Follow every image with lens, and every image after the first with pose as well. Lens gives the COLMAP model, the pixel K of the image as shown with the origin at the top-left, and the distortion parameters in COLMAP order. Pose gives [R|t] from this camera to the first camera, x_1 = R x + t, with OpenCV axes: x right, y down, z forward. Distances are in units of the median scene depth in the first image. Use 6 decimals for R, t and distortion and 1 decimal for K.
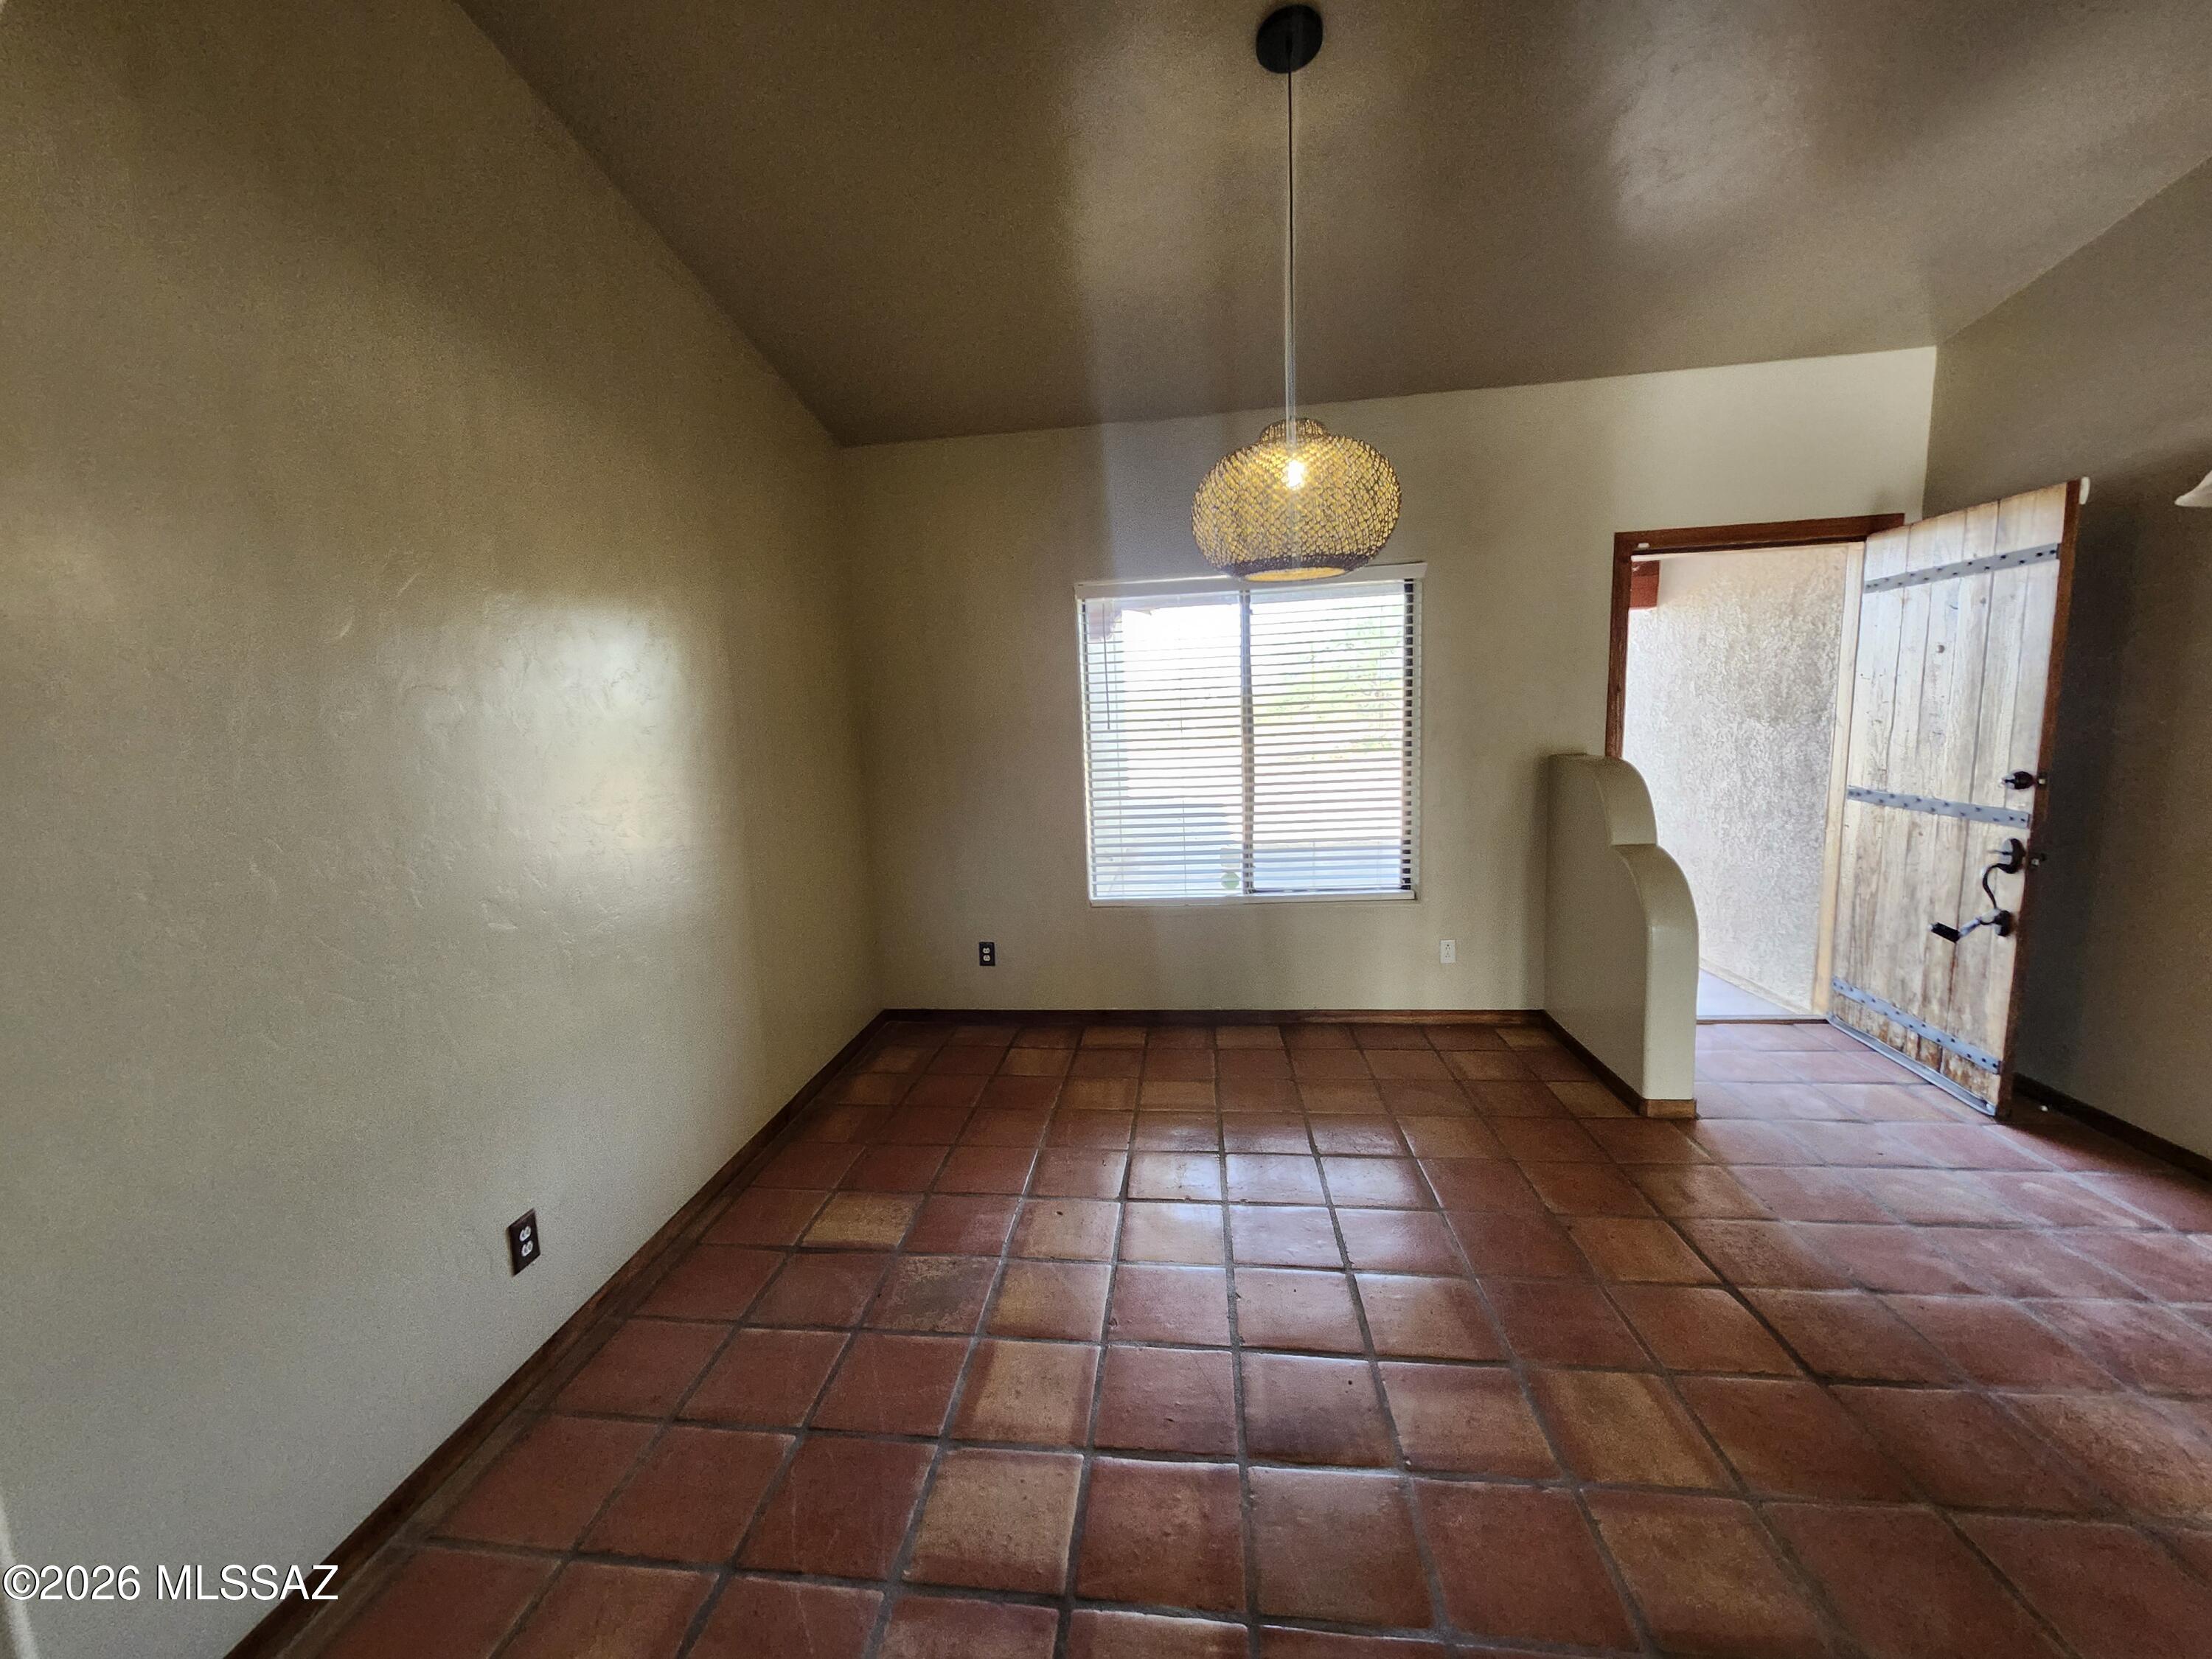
lens RADIAL K [[879.1, 0, 1093.2], [0, 879.1, 830.3], [0, 0, 1]] dist [0.002903, 0.000288]
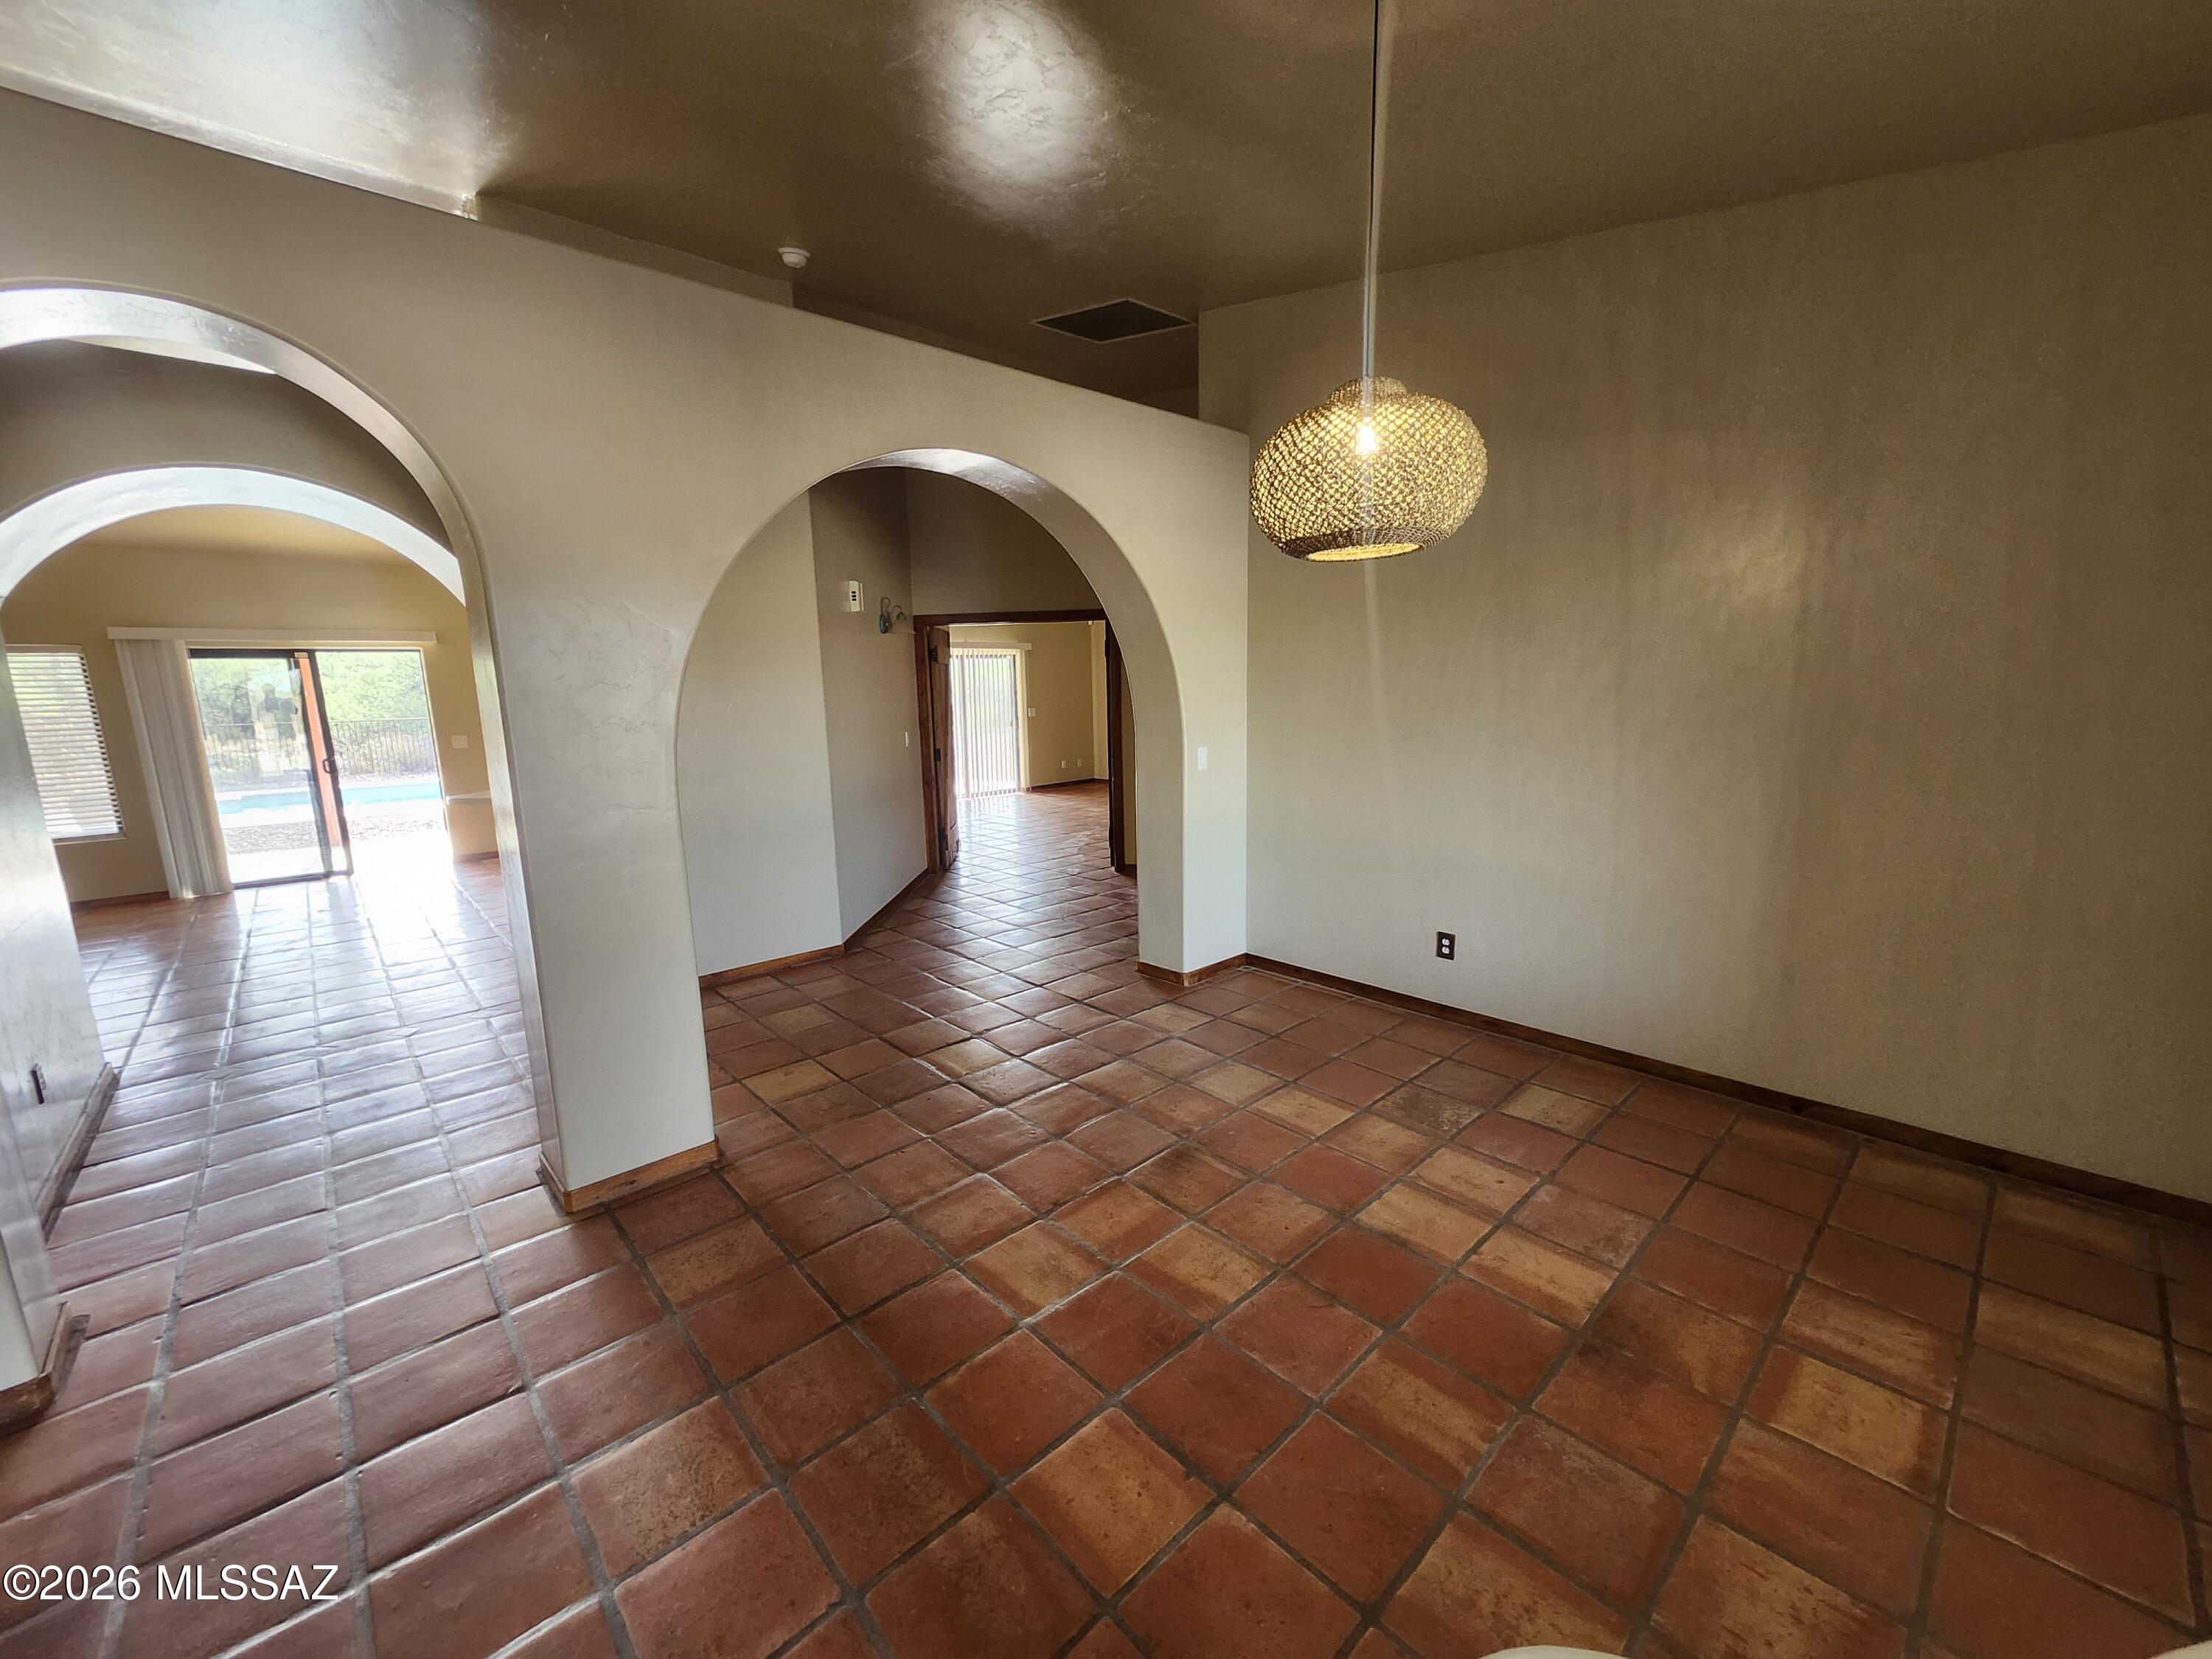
lens RADIAL K [[879.1, 0, 1084.4], [0, 879.1, 833.8], [0, 0, 1]] dist [0.002903, 0.000288]
pose [[-0.657454, 0.184495, -0.730558, 0.638788], [-0.052781, 0.955902, 0.288902, -0.146759], [0.751643, 0.228500, -0.618724, 0.792069]]
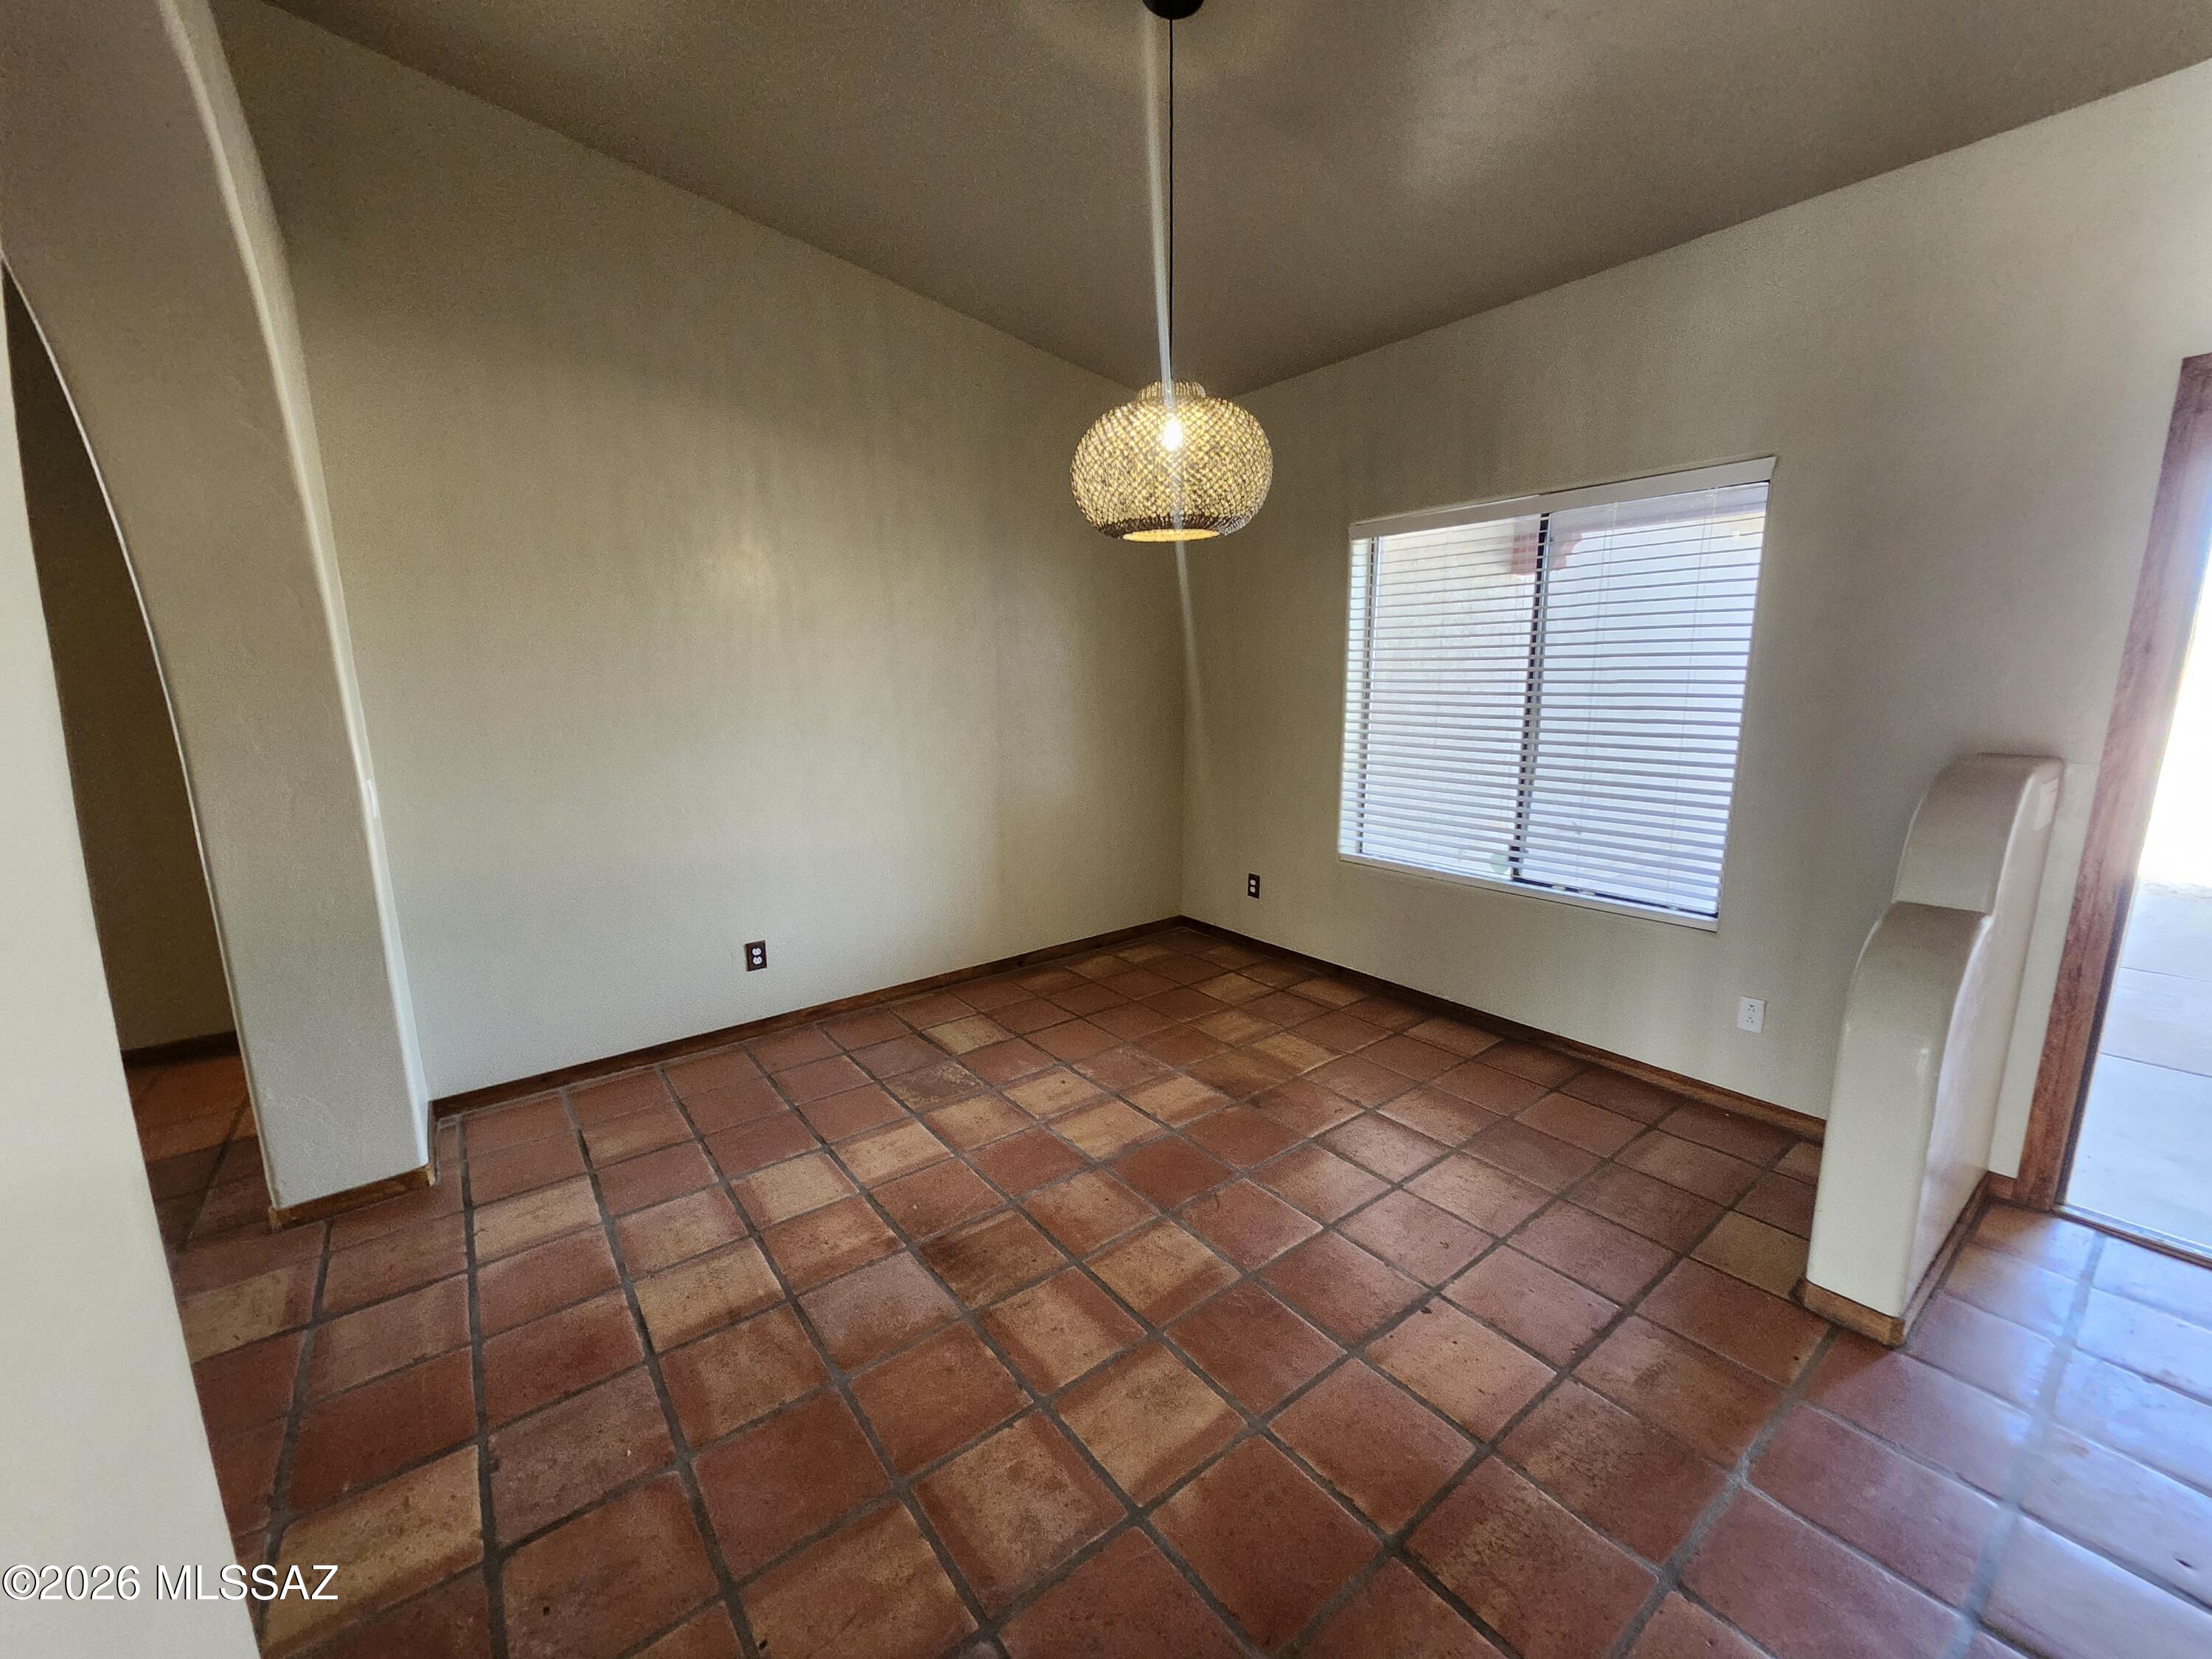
lens RADIAL K [[879.1, 0, 1097.8], [0, 879.1, 829.3], [0, 0, 1]] dist [0.002903, 0.000288]
pose [[0.694867, 0.165378, -0.699864, 0.526620], [-0.112626, 0.986215, 0.121221, -0.038755], [0.710264, -0.005410, 0.703914, 0.125428]]
